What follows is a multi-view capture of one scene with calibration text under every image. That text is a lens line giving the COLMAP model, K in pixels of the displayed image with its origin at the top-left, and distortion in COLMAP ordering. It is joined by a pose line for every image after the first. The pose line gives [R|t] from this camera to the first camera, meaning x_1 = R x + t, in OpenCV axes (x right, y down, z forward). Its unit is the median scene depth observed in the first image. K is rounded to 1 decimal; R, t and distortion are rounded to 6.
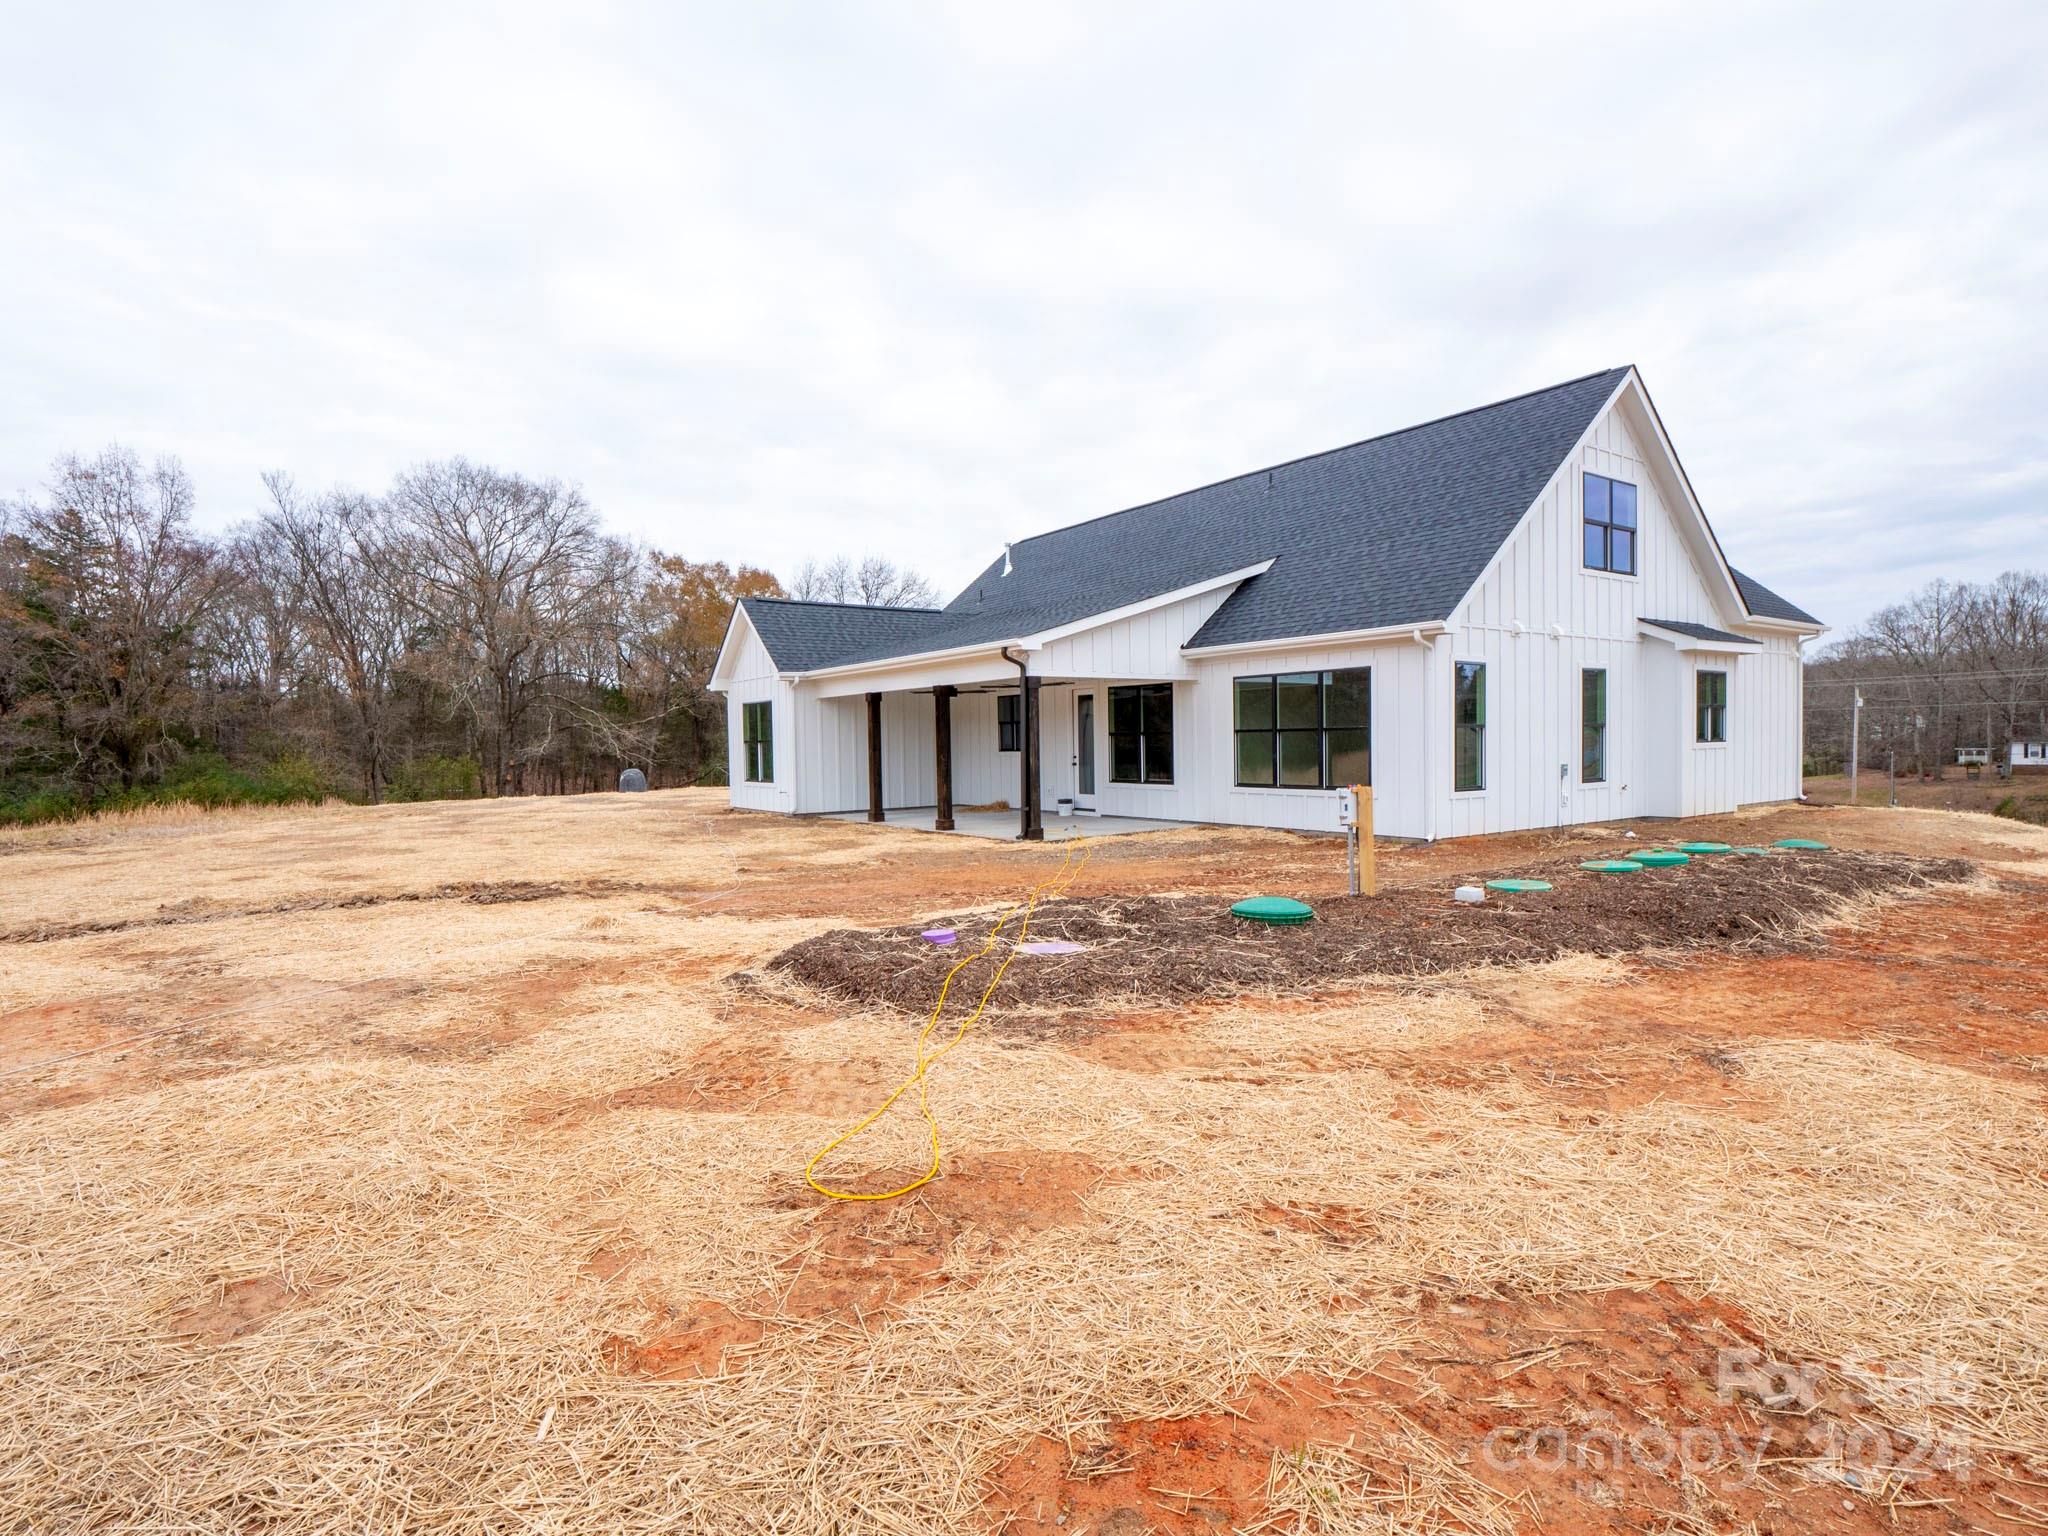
lens RADIAL K [[1062.3, 0, 1024.0], [0, 1062.3, 768.0], [0, 0, 1]] dist [0.034875, 0.000049]
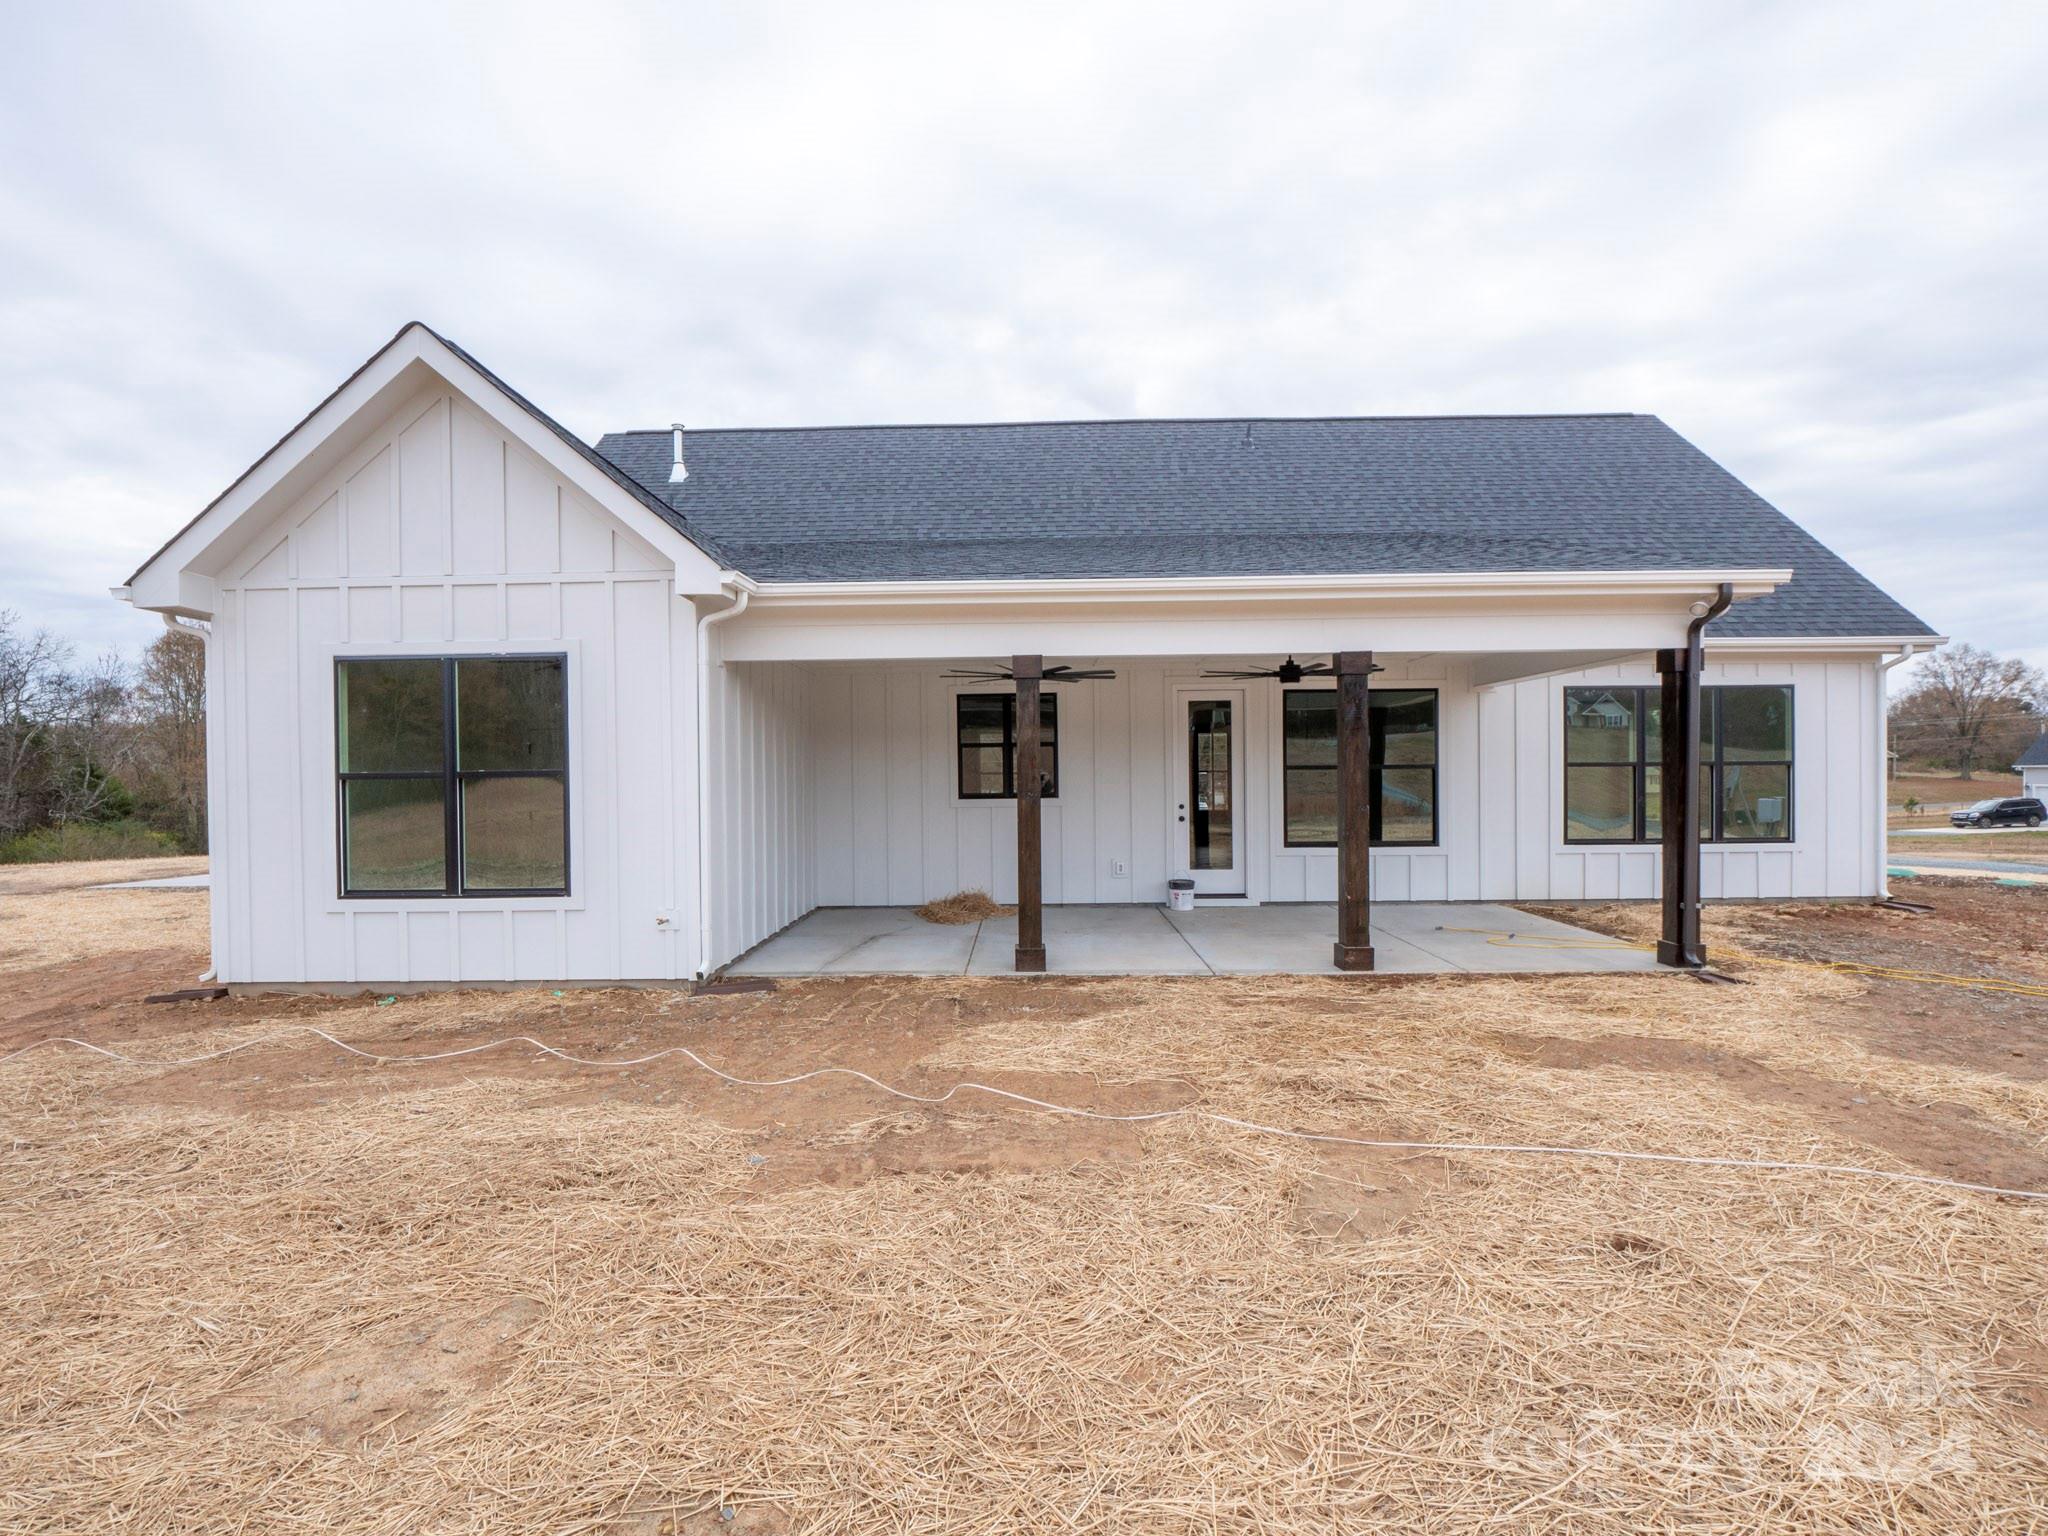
lens RADIAL K [[999.3, 0, 1024.0], [0, 999.3, 768.0], [0, 0, 1]] dist [-0.016488, -0.000011]
pose [[0.587384, 0.017736, 0.809114, -0.427064], [0.022431, 0.999019, -0.038183, -0.012086], [-0.808998, 0.040577, 0.586410, 0.729029]]
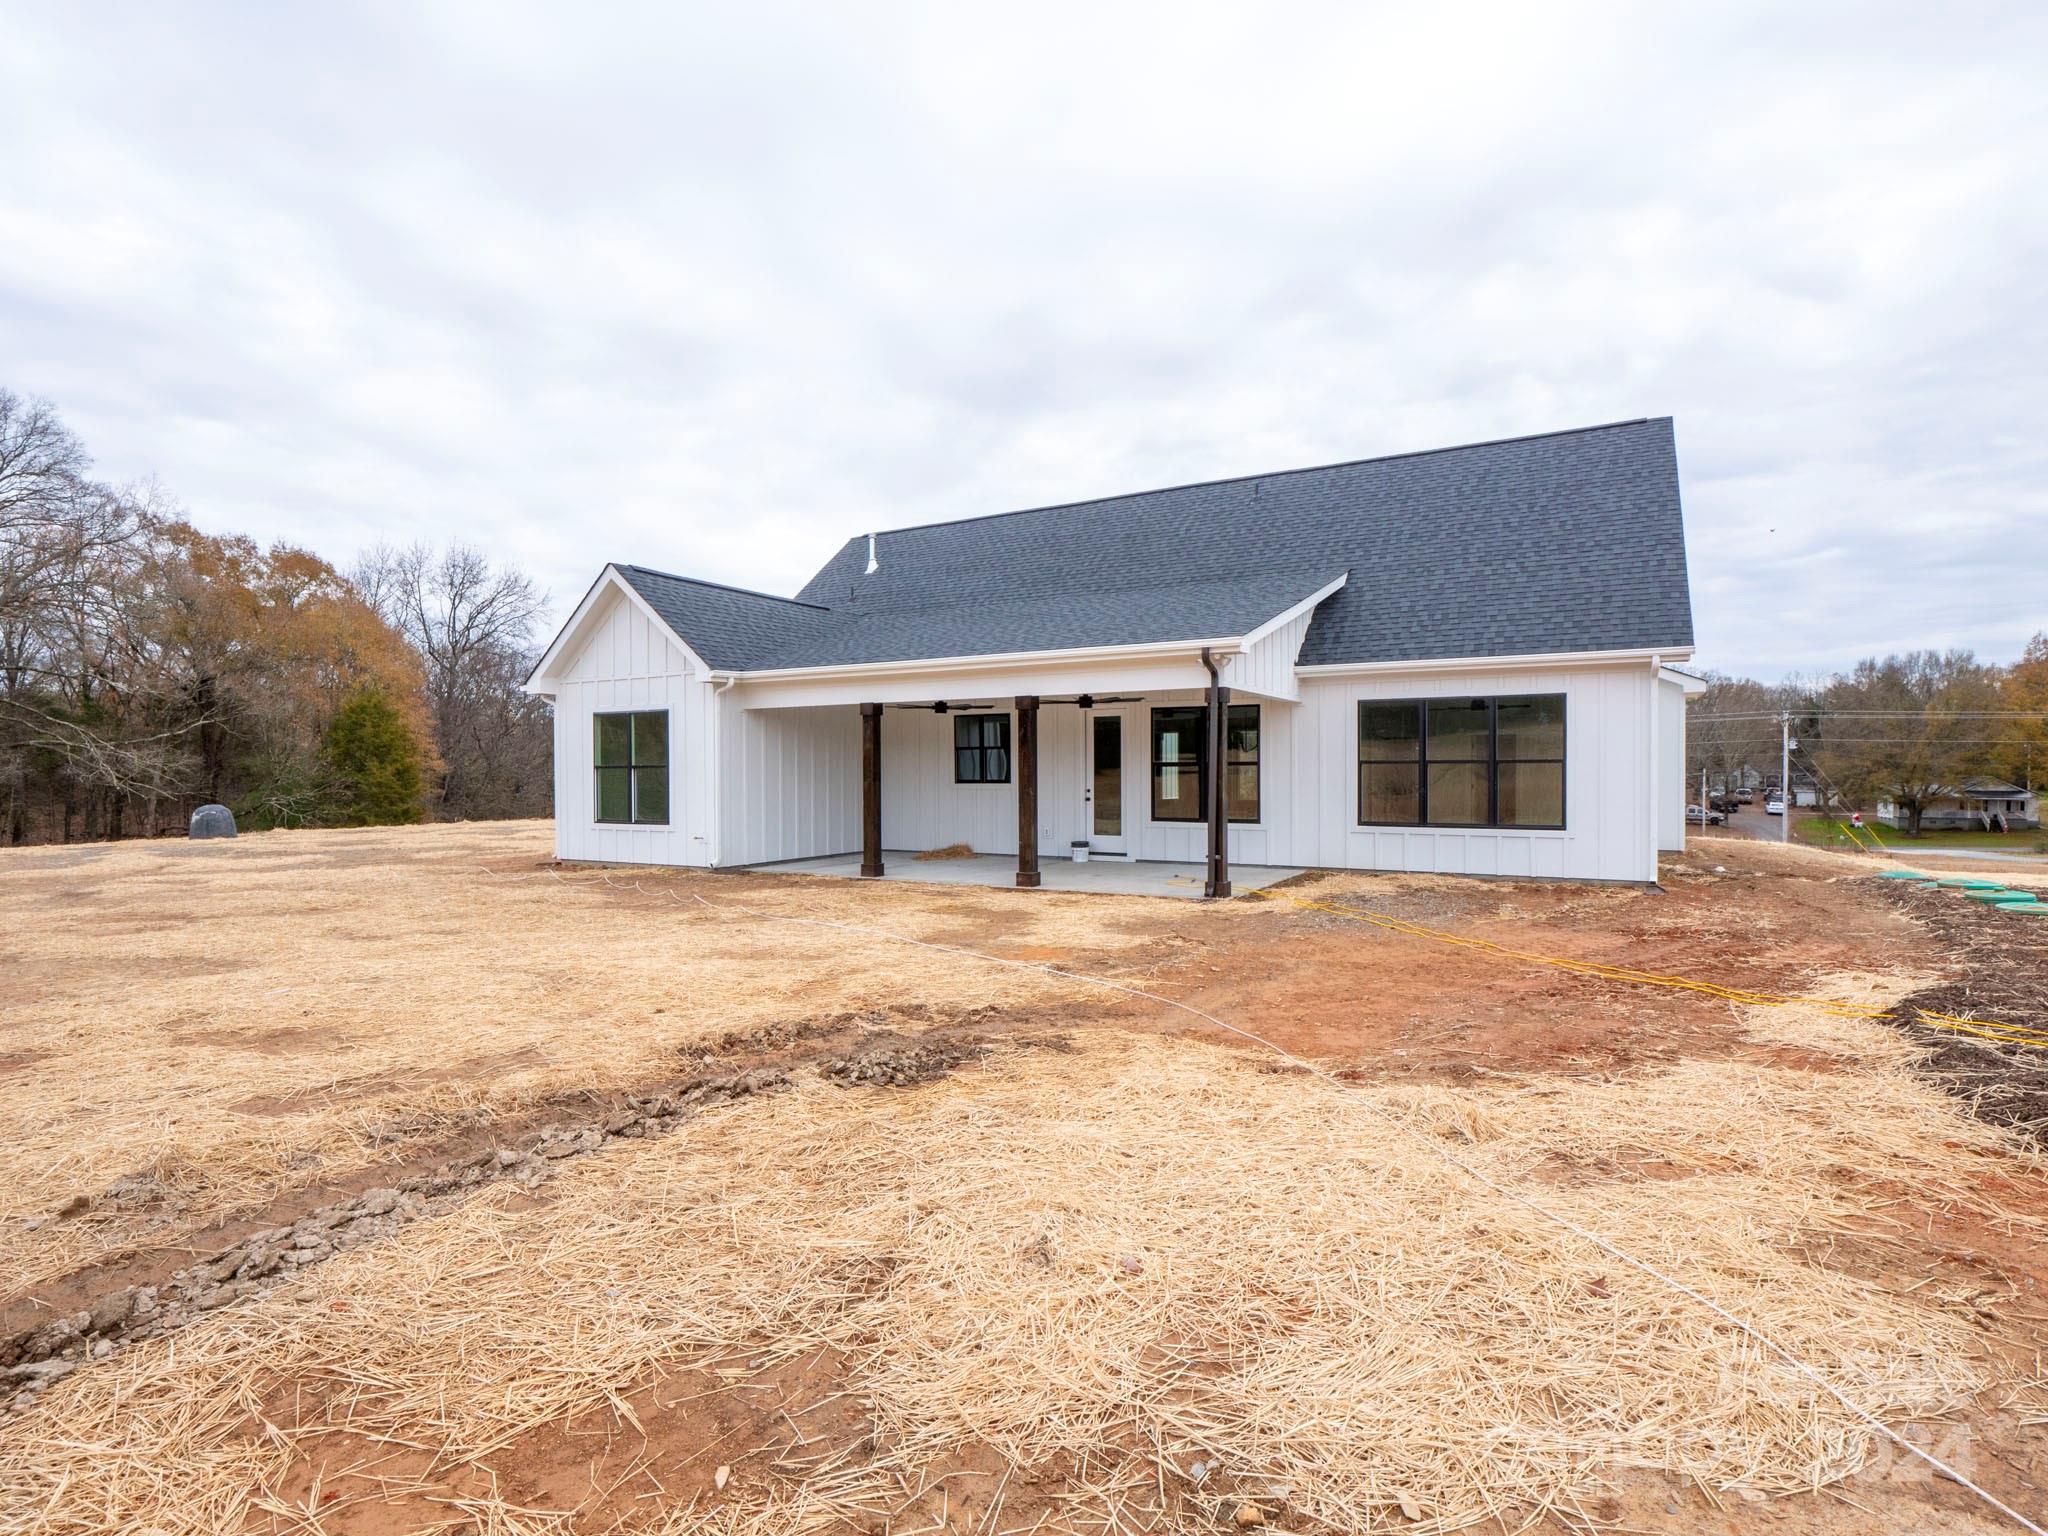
lens RADIAL K [[1053.8, 0, 1024.0], [0, 1053.8, 768.0], [0, 0, 1]] dist [-0.000222, -0.000226]
pose [[0.904062, 0.013447, 0.427191, -0.338511], [0.000706, 0.999457, -0.032955, -0.001034], [-0.427402, 0.030095, 0.903561, 0.269546]]
